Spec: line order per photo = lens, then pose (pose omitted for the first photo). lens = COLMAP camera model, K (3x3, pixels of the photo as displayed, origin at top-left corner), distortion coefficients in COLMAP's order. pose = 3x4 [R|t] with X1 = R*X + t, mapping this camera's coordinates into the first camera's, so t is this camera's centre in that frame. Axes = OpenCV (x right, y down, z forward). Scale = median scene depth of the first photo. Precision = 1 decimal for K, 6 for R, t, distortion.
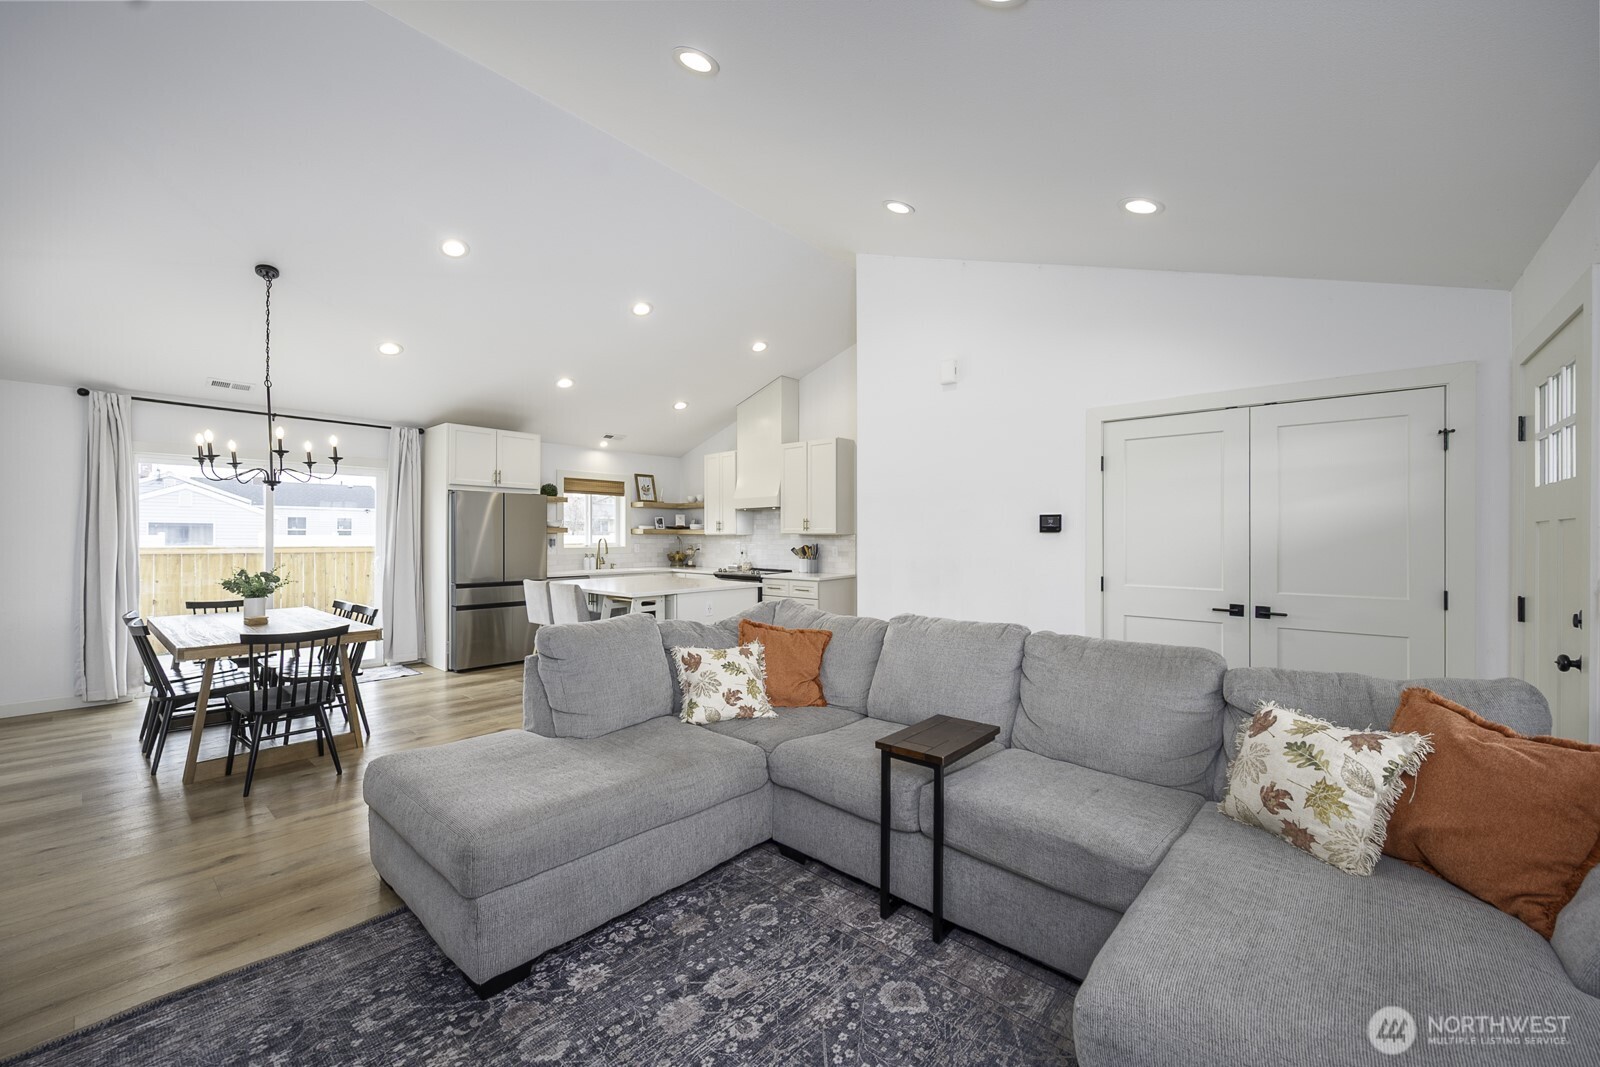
lens RADIAL K [[637.2, 0, 800.0], [0, 637.2, 533.5], [0, 0, 1]] dist [-0.001130, -0.000256]
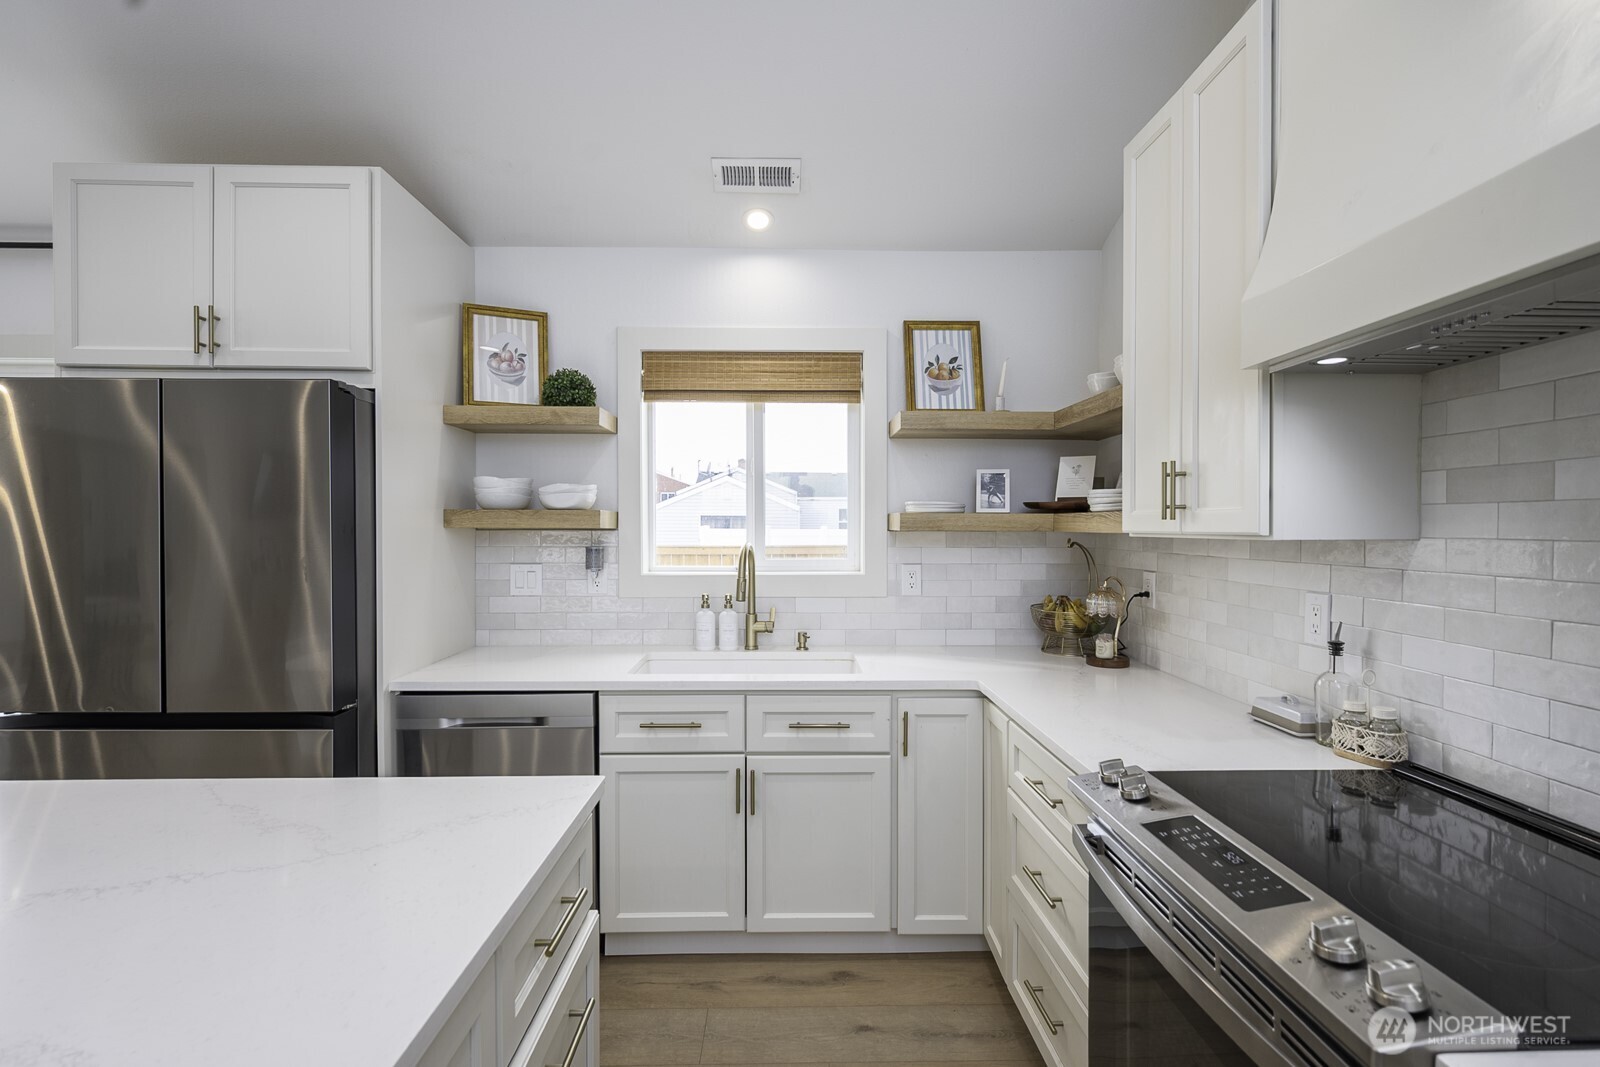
lens RADIAL K [[753.4, 0, 801.4], [0, 753.4, 537.9], [0, 0, 1]] dist [-0.002459, -0.000212]
pose [[0.675207, 0.010484, -0.737554, -0.041746], [0.001714, 0.999874, 0.015782, -0.001612], [0.737626, -0.011921, 0.675104, 0.794984]]
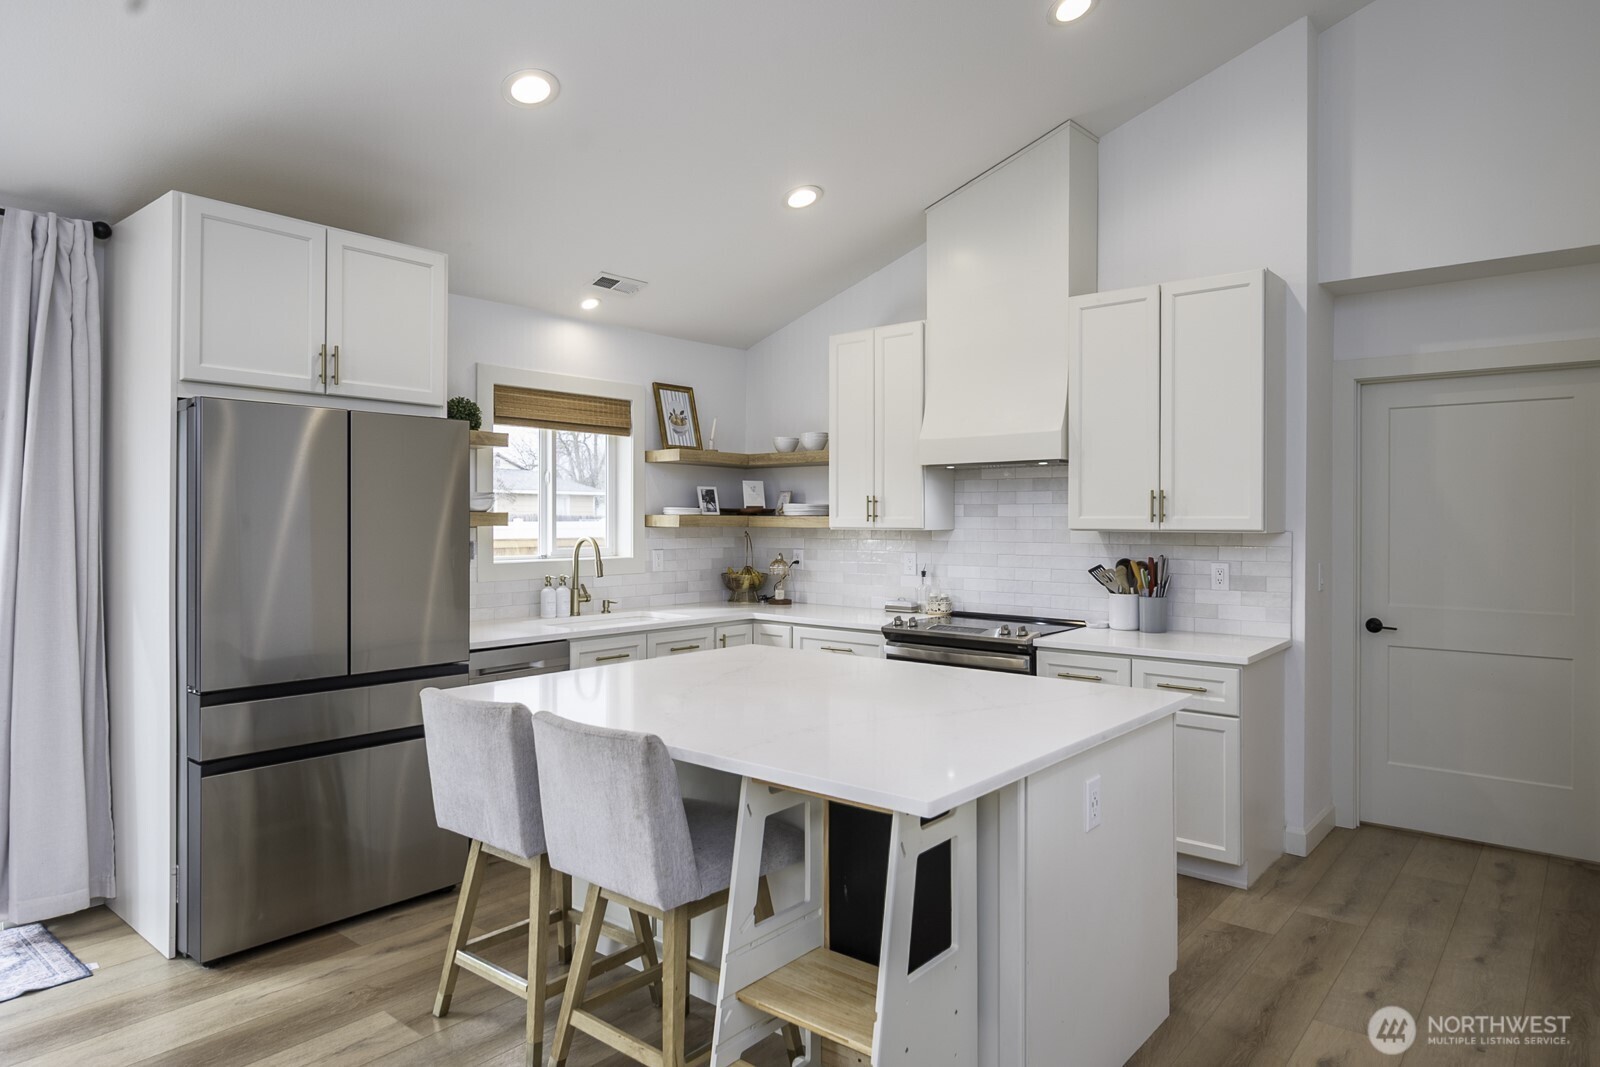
lens RADIAL K [[980.3, 0, 802.1], [0, 980.3, 513.8], [0, 0, 1]] dist [-0.000215, -0.000632]
pose [[0.999645, 0.001471, 0.026607, -0.193298], [-0.001403, 0.999996, -0.002575, -0.006747], [-0.026611, 0.002536, 0.999643, 0.384581]]
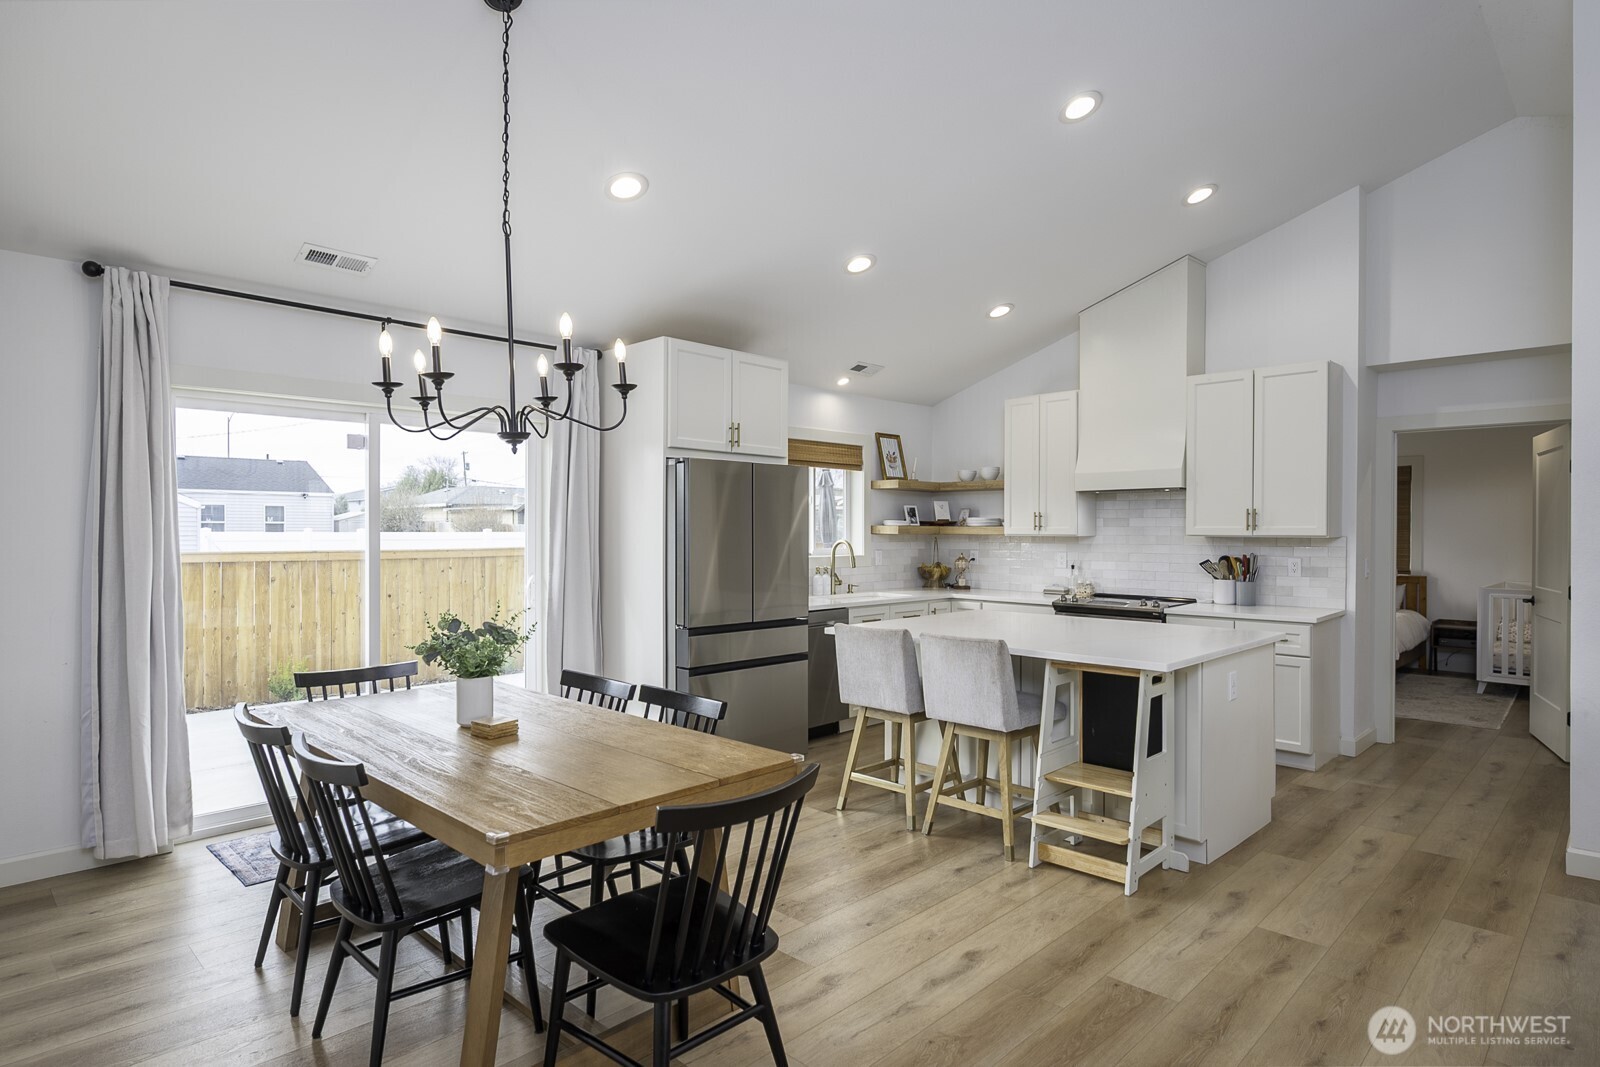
lens RADIAL K [[884.9, 0, 800.0], [0, 884.9, 533.5], [0, 0, 1]] dist [-0.000326, 0.000732]
pose [[0.998392, 0.001094, -0.056673, -0.305917], [-0.000659, 0.999970, 0.007698, -0.006470], [0.056680, -0.007649, 0.998363, 0.184451]]
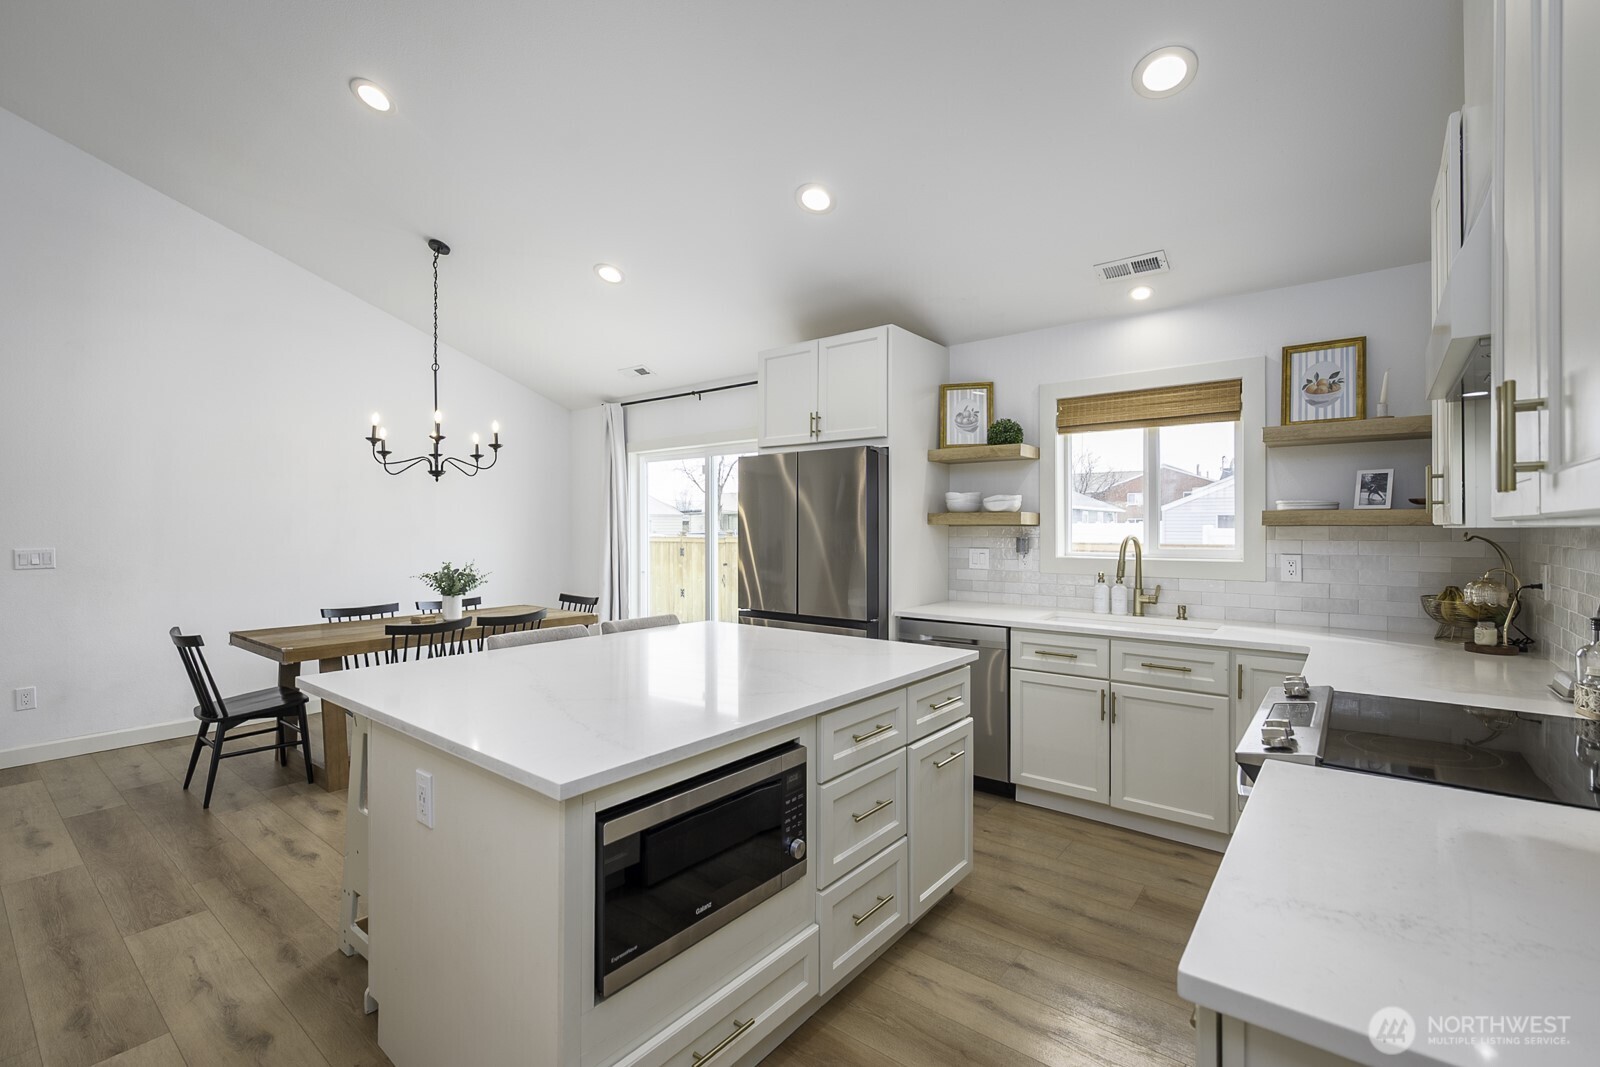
lens RADIAL K [[705.8, 0, 782.7], [0, 705.8, 530.3], [0, 0, 1]] dist [-0.002203, -0.000327]
pose [[0.033670, 0.002429, -0.999430, 0.114254], [0.003135, 0.999992, 0.002536, 0.001476], [0.999428, -0.003218, 0.033662, 0.780523]]
